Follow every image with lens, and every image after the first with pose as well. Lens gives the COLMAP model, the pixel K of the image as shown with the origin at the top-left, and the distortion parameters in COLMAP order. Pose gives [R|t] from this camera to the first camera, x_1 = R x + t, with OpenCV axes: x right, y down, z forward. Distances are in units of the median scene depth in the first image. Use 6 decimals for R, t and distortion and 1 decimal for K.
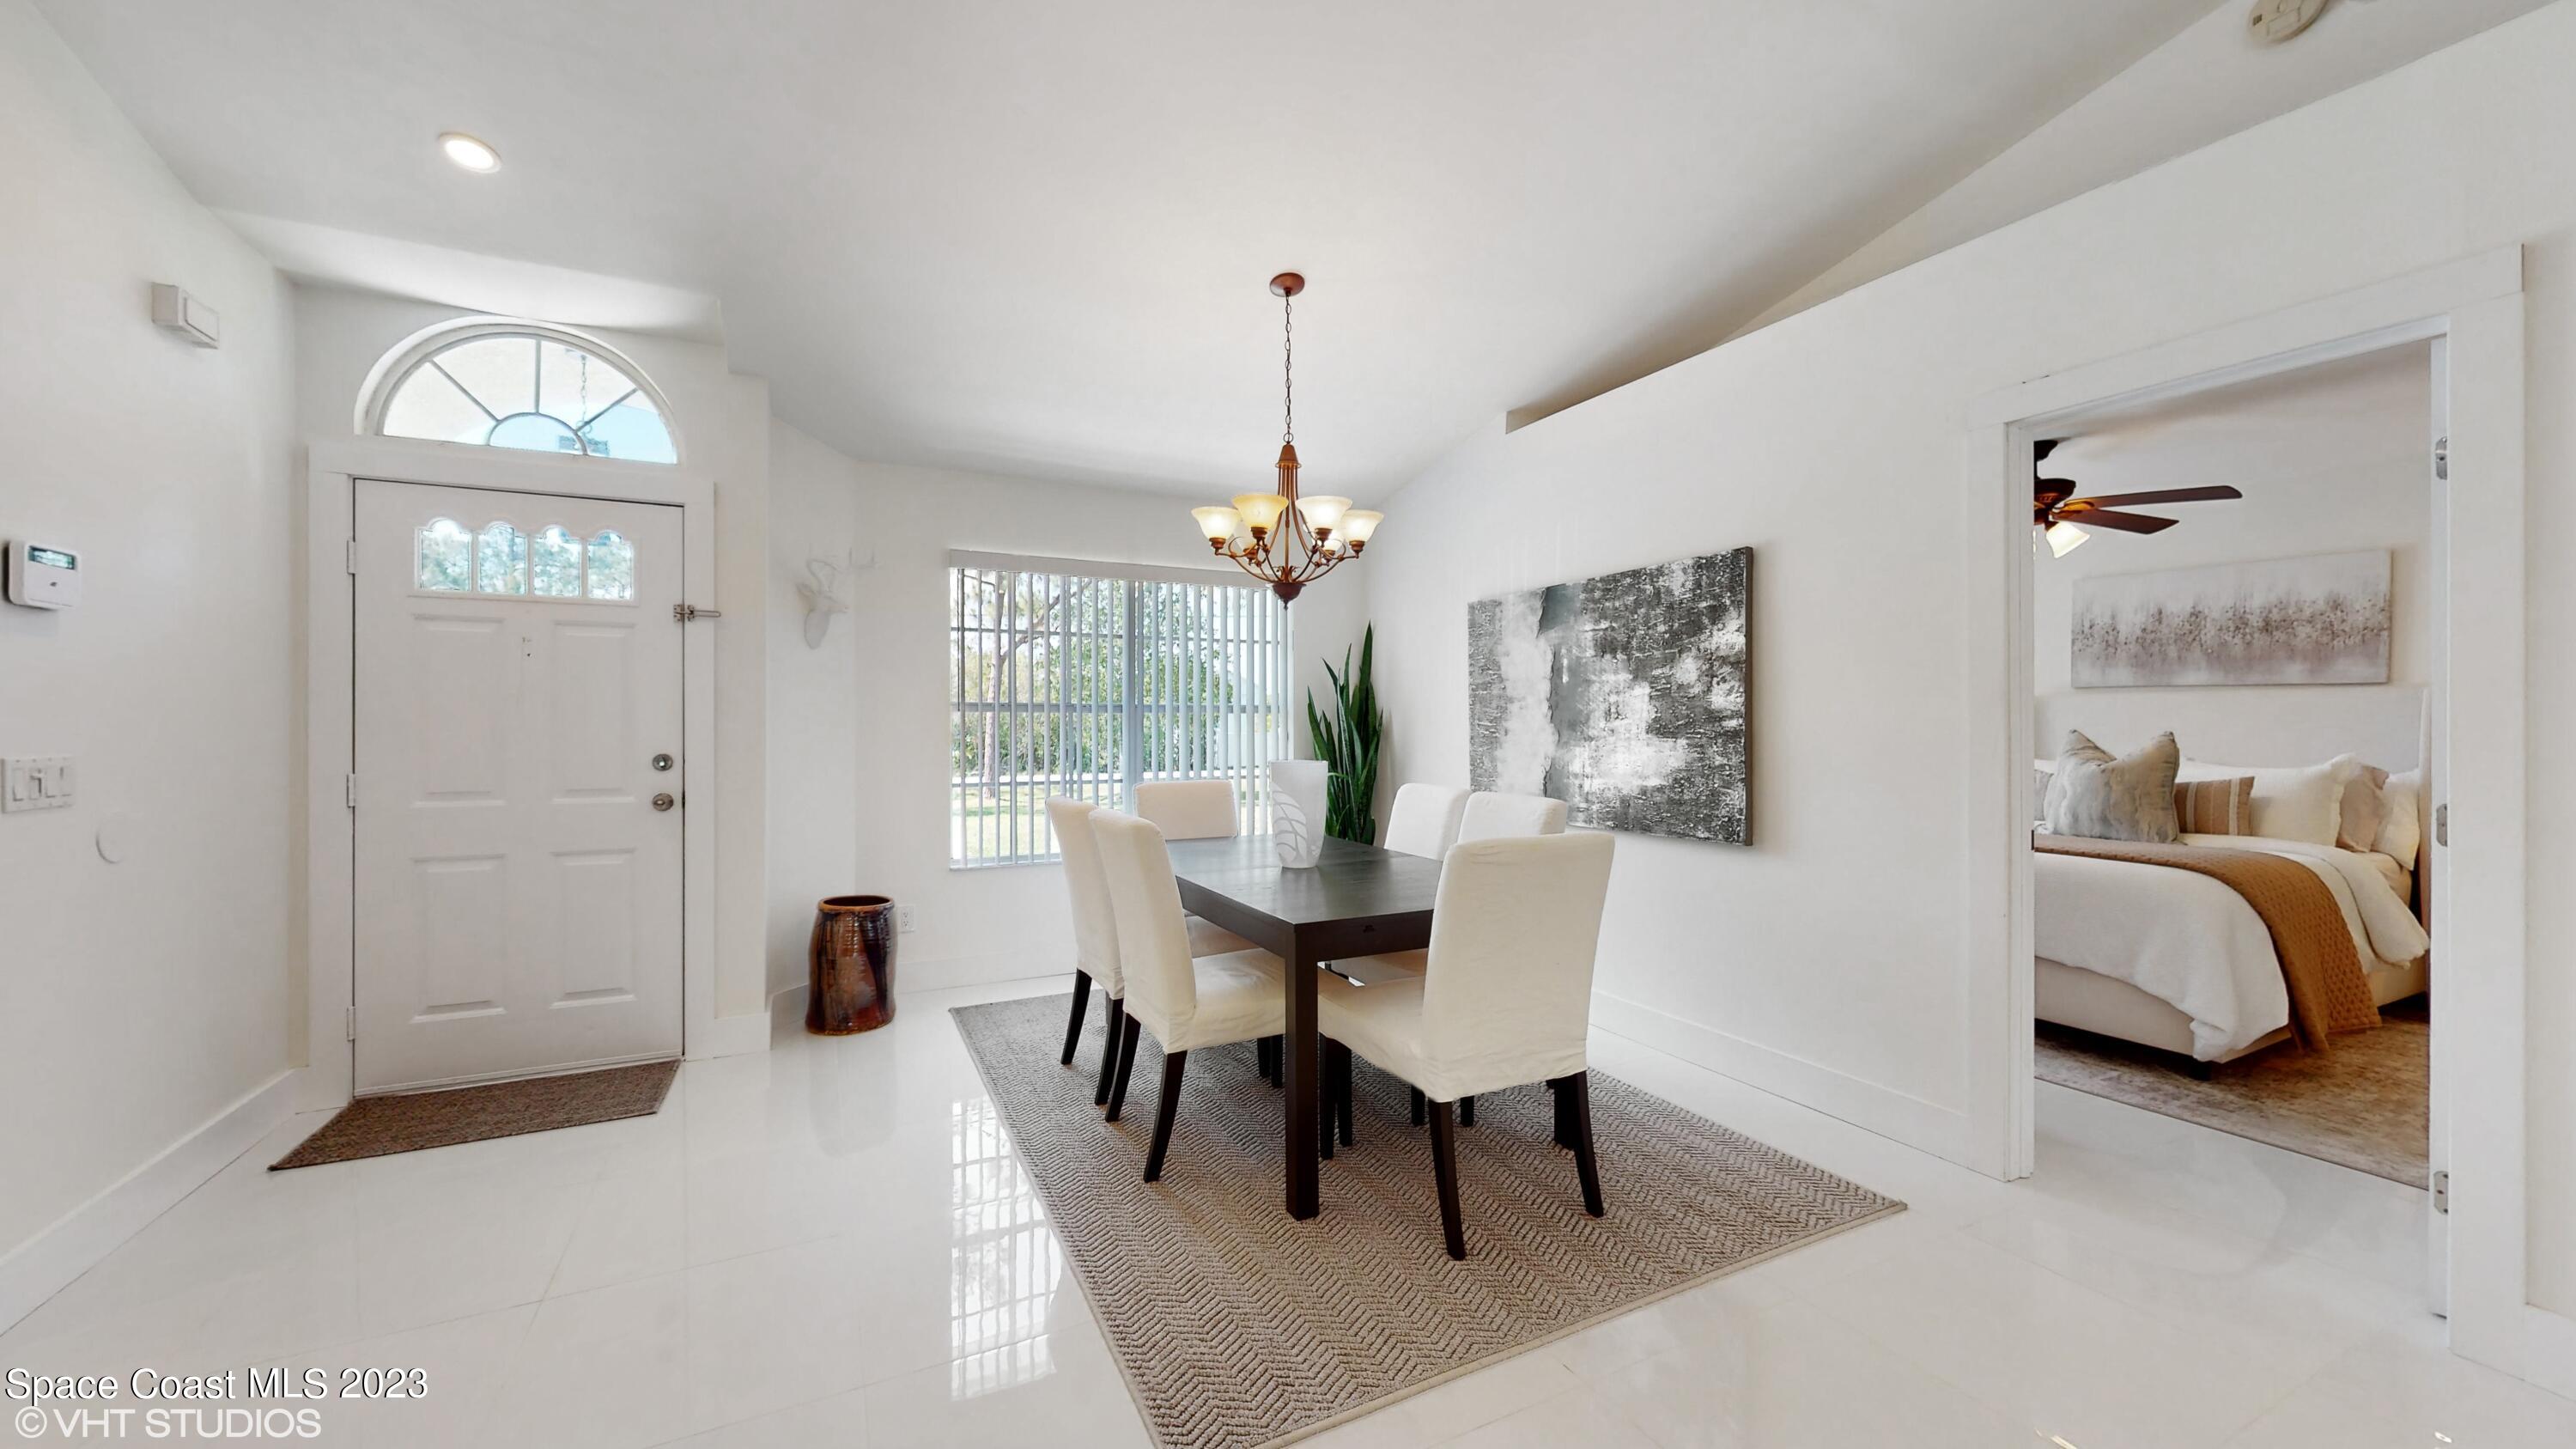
lens RADIAL K [[1034.5, 0, 1288.0], [0, 1034.5, 724.5], [0, 0, 1]] dist [0.136647, -0.000007]
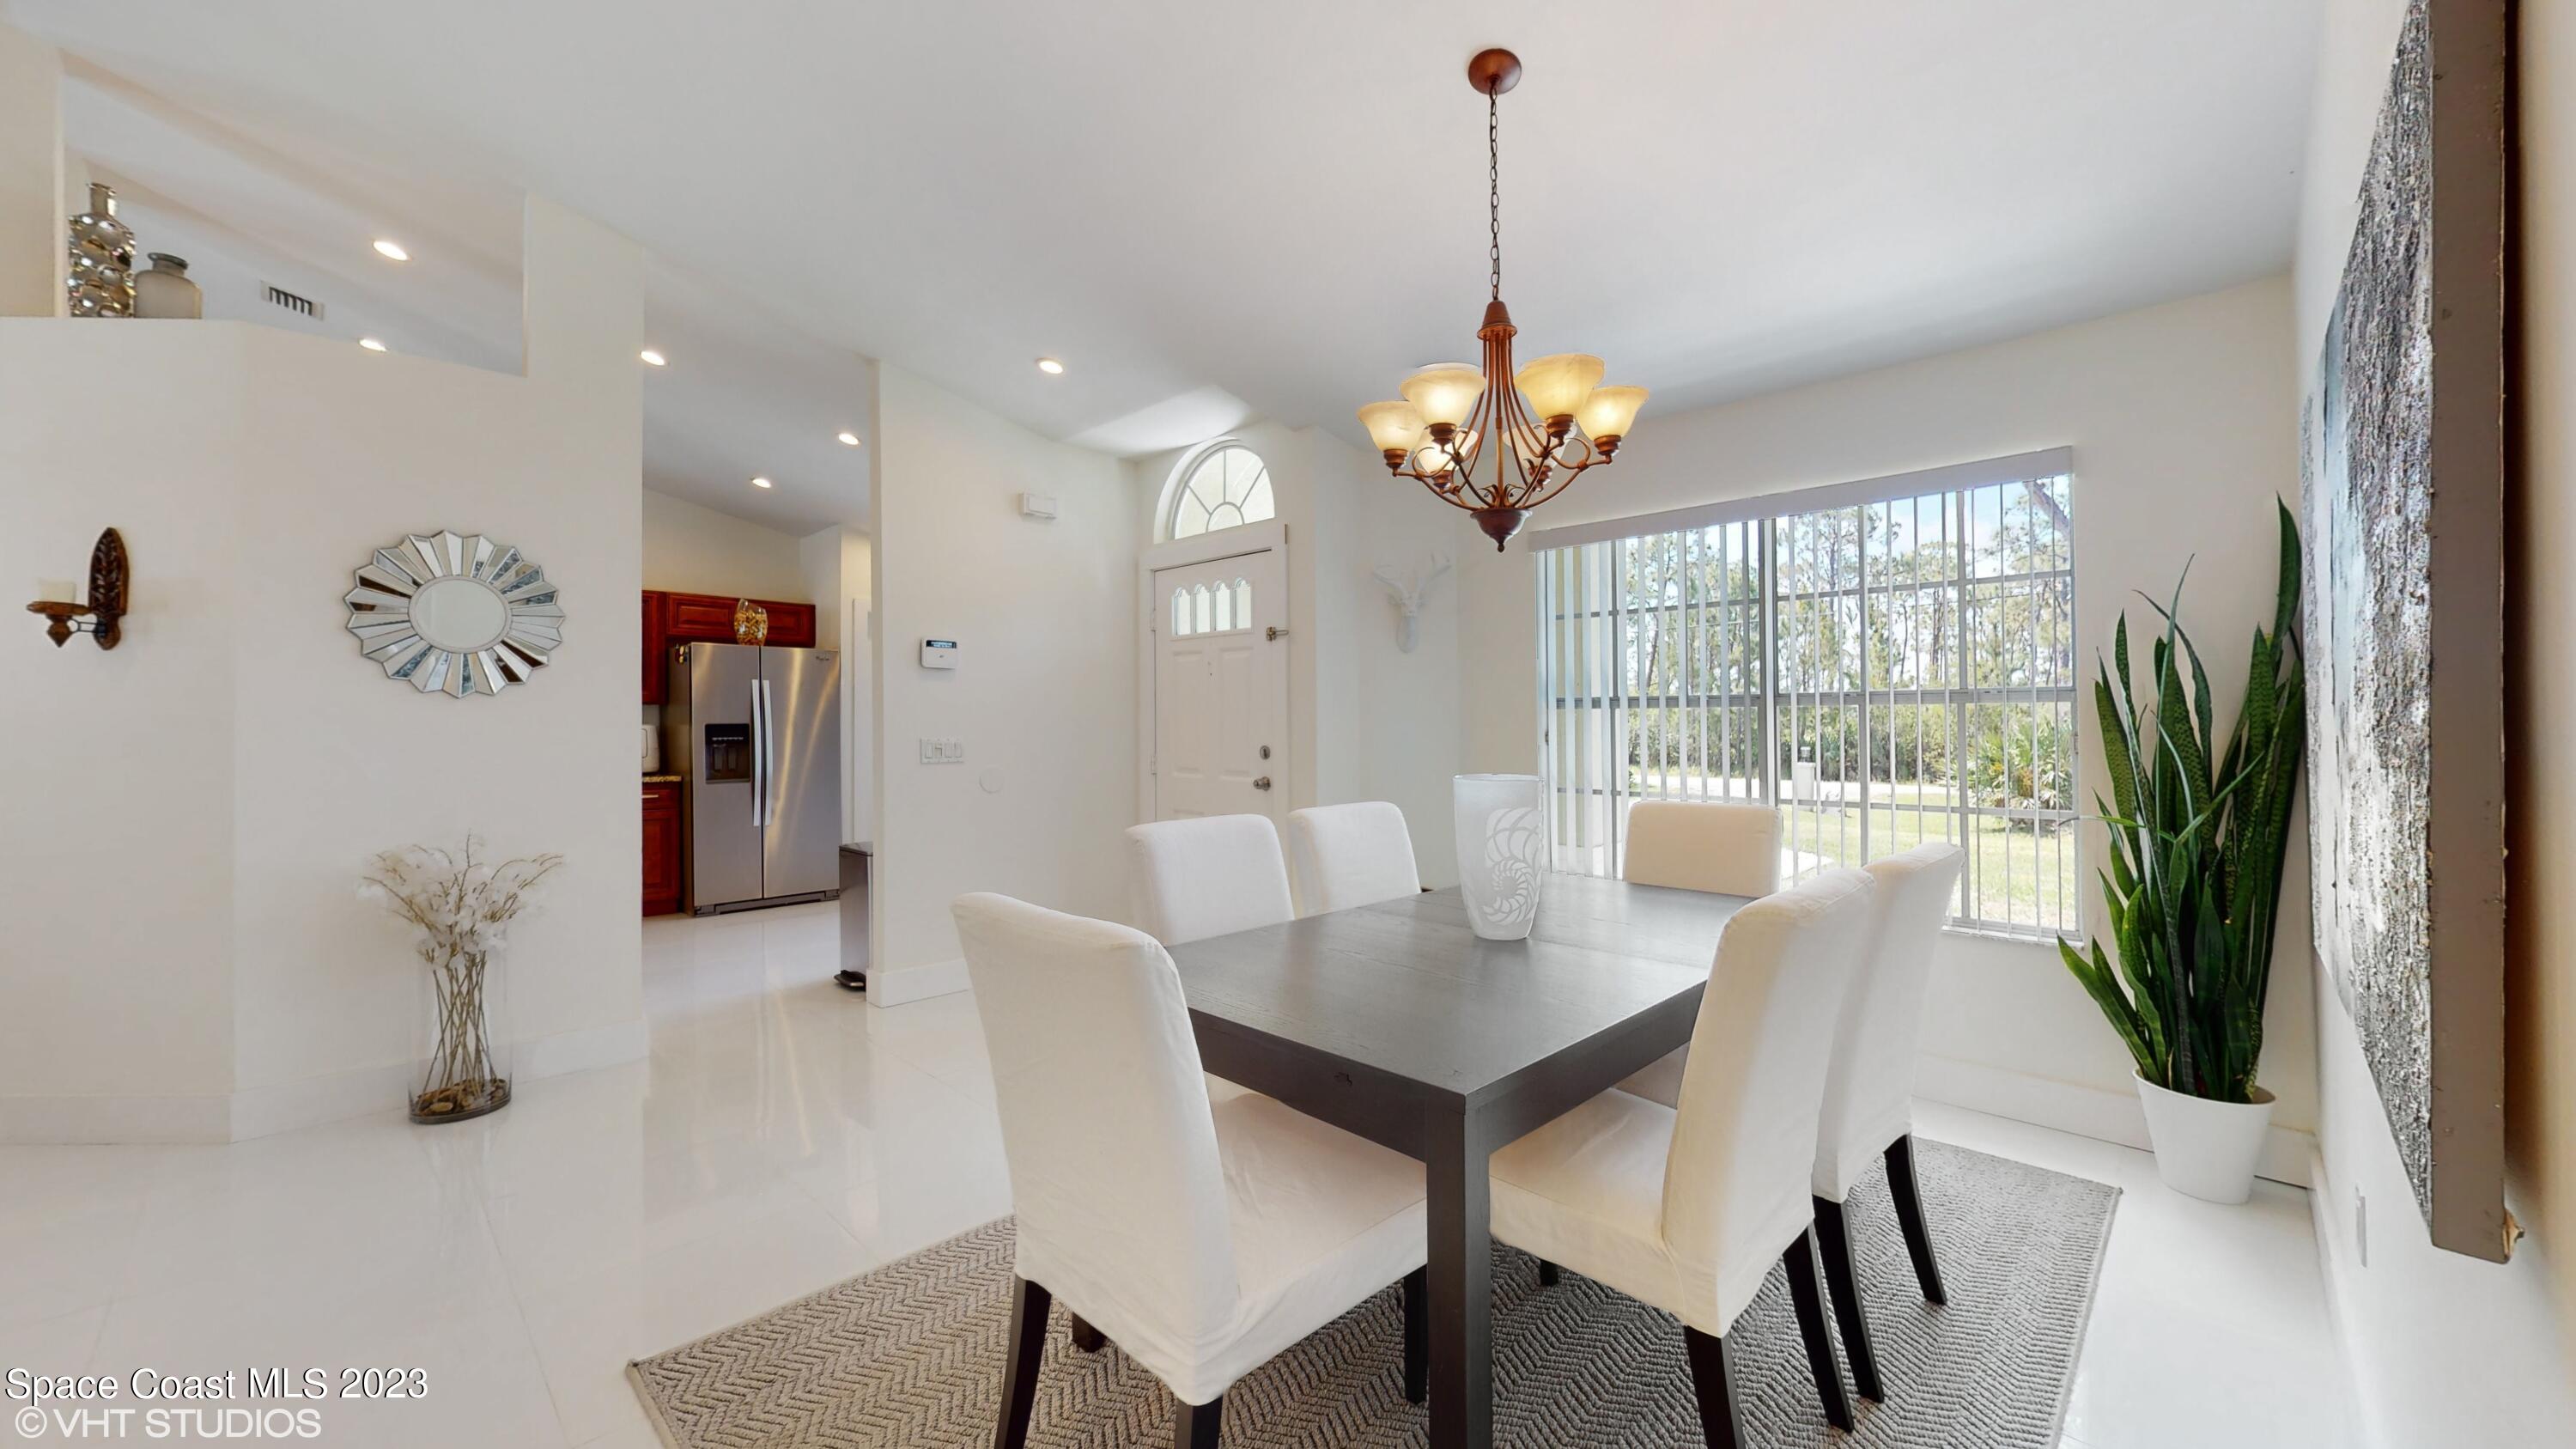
lens RADIAL K [[980.3, 0, 1296.5], [0, 980.3, 724.6], [0, 0, 1]] dist [0.005893, 0.000004]
pose [[0.357205, 0.003968, -0.934018, 0.535075], [0.001314, 0.999988, 0.004750, -0.003737], [0.934025, -0.002924, 0.357195, 0.655653]]
